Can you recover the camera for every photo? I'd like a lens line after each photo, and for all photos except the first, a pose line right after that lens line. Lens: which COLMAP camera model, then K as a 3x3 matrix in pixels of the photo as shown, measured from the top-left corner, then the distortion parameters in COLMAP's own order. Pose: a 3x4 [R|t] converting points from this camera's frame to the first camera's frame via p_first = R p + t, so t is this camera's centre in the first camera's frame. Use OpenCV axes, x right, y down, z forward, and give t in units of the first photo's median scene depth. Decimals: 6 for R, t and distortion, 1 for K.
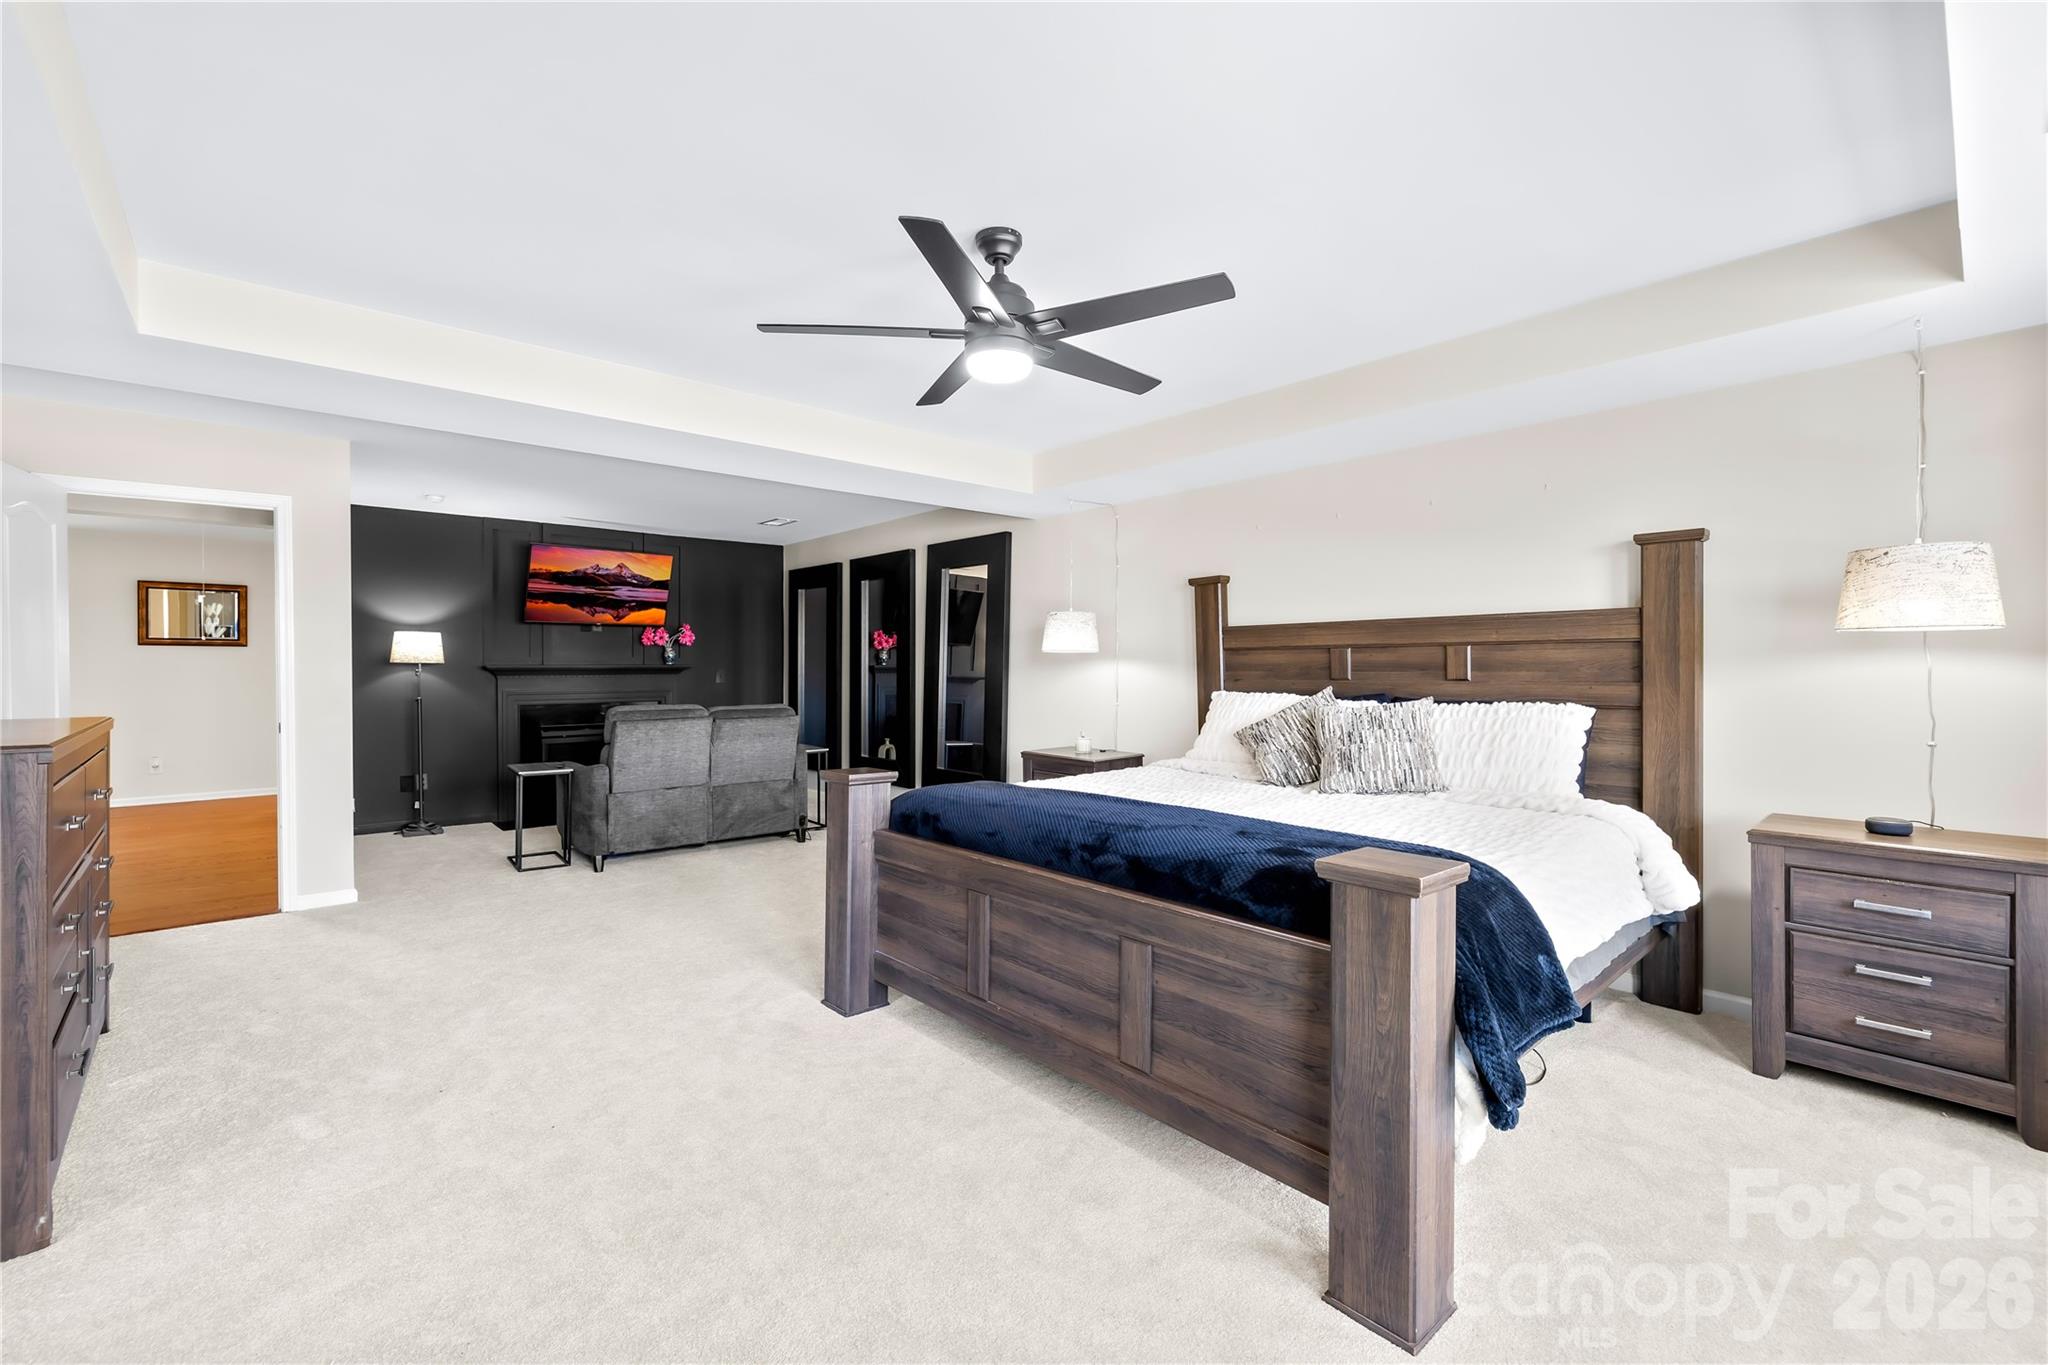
lens RADIAL K [[856.7, 0, 1004.9], [0, 856.7, 666.4], [0, 0, 1]] dist [0.001550, 0.000215]
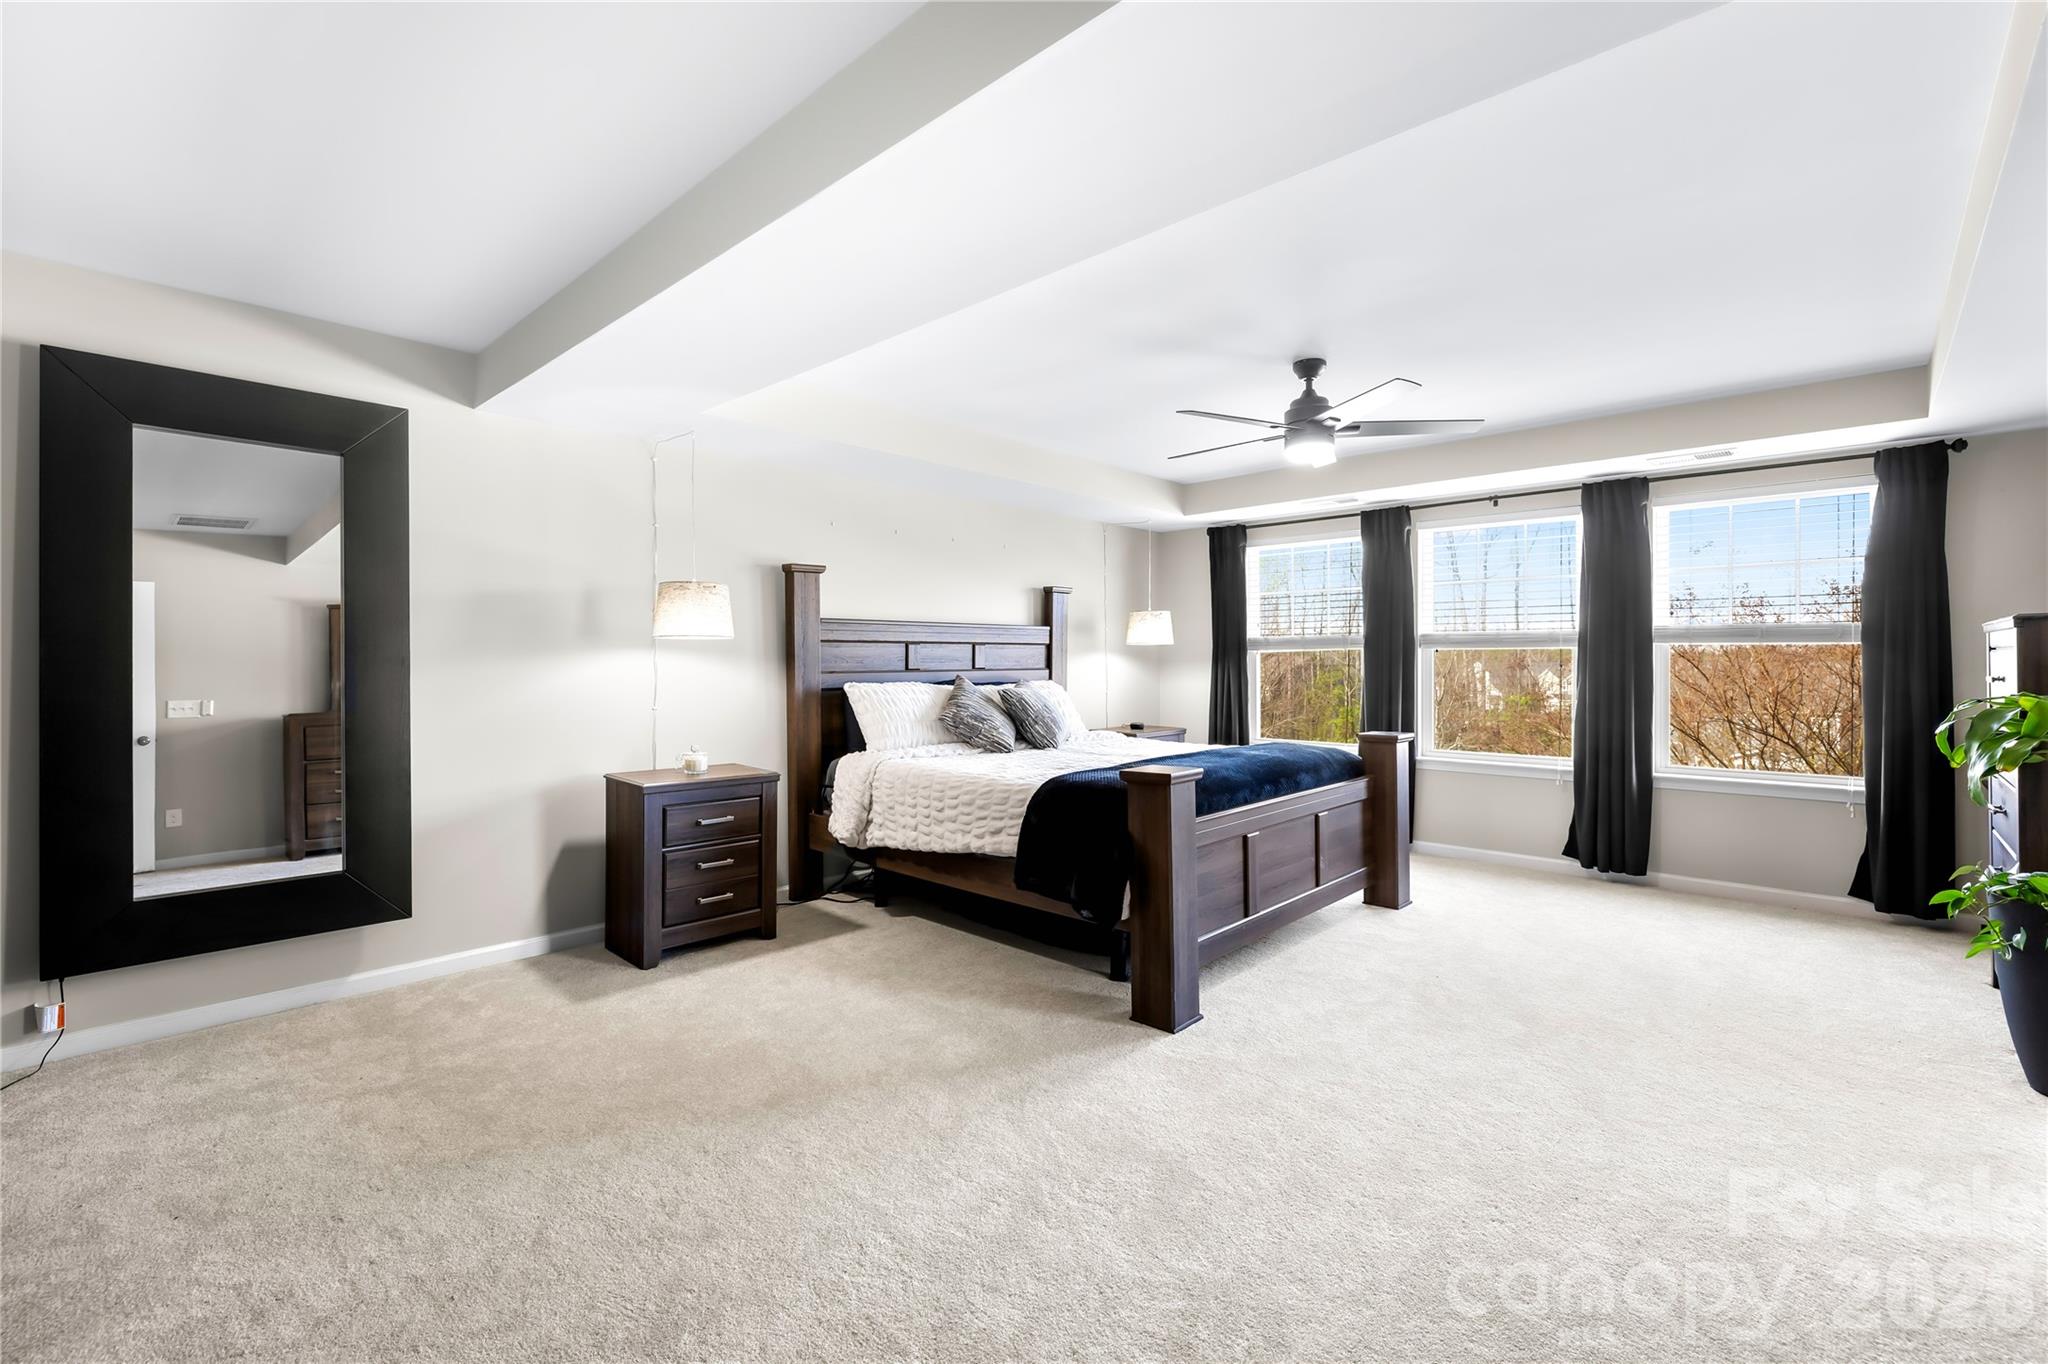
lens RADIAL K [[856.7, 0, 1004.9], [0, 856.7, 665.9], [0, 0, 1]] dist [0.001550, 0.000215]
pose [[-0.050276, -0.002430, 0.998732, -0.751694], [-0.000652, 0.999997, 0.002400, 0.007436], [-0.998735, -0.000530, -0.050278, 0.838714]]
